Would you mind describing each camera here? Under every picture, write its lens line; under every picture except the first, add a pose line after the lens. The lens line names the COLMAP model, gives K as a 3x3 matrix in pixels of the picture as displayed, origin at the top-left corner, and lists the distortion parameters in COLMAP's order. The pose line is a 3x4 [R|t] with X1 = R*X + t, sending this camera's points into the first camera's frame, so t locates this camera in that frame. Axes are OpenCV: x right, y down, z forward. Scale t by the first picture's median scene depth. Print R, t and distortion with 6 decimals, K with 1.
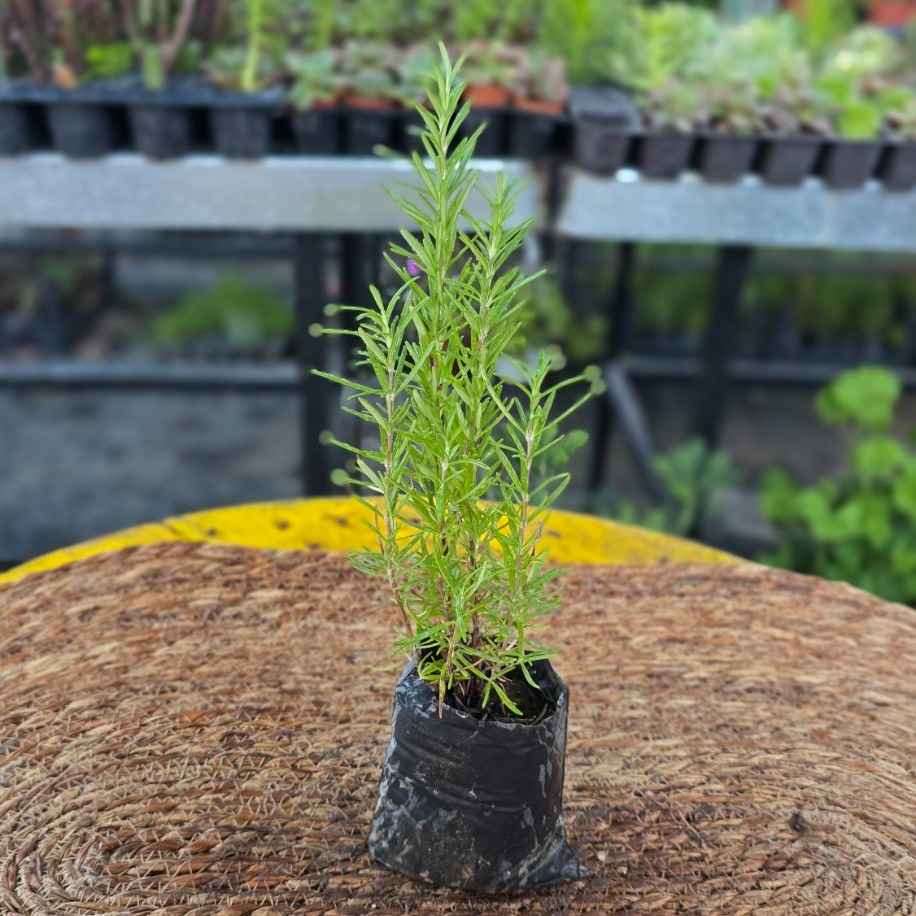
lens RADIAL K [[984.9, 0, 437.3], [0, 984.9, 486.8], [0, 0, 1]] dist [0.051281, -0.029164]
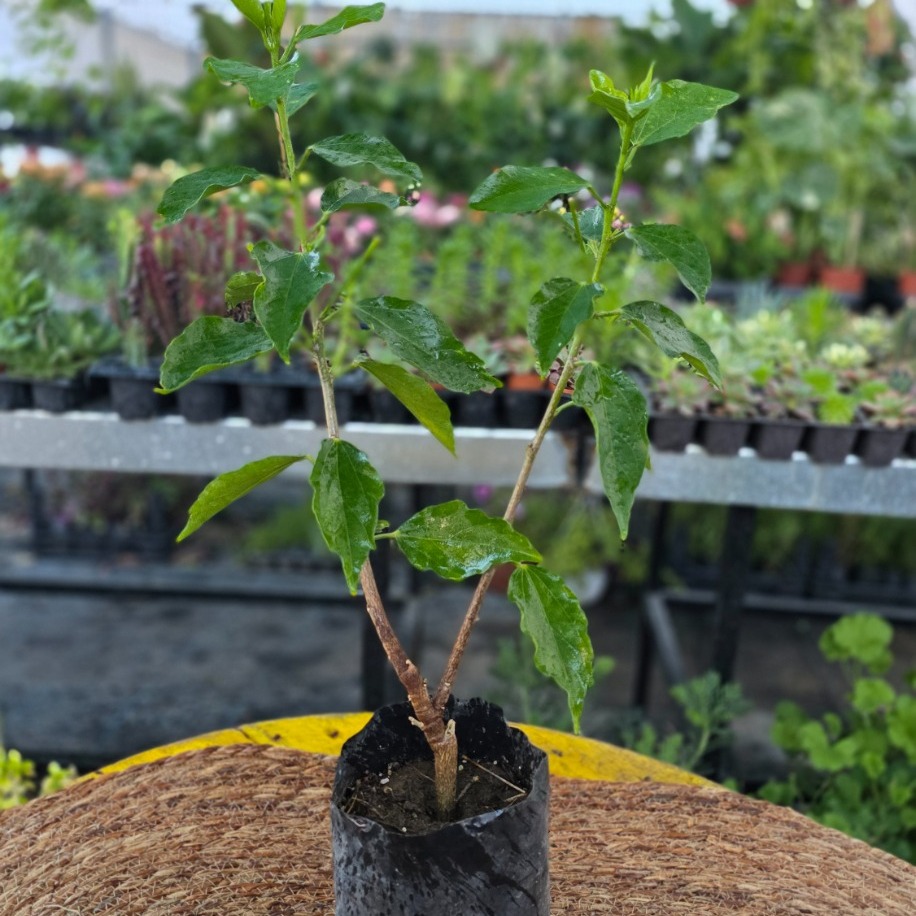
lens RADIAL K [[984.9, 0, 437.3], [0, 984.9, 486.8], [0, 0, 1]] dist [0.051281, -0.029164]
pose [[0.996159, 0.025018, -0.083917, 0.078902], [-0.041887, 0.977706, -0.205759, -0.017049], [0.076899, 0.208484, 0.974998, -0.297244]]
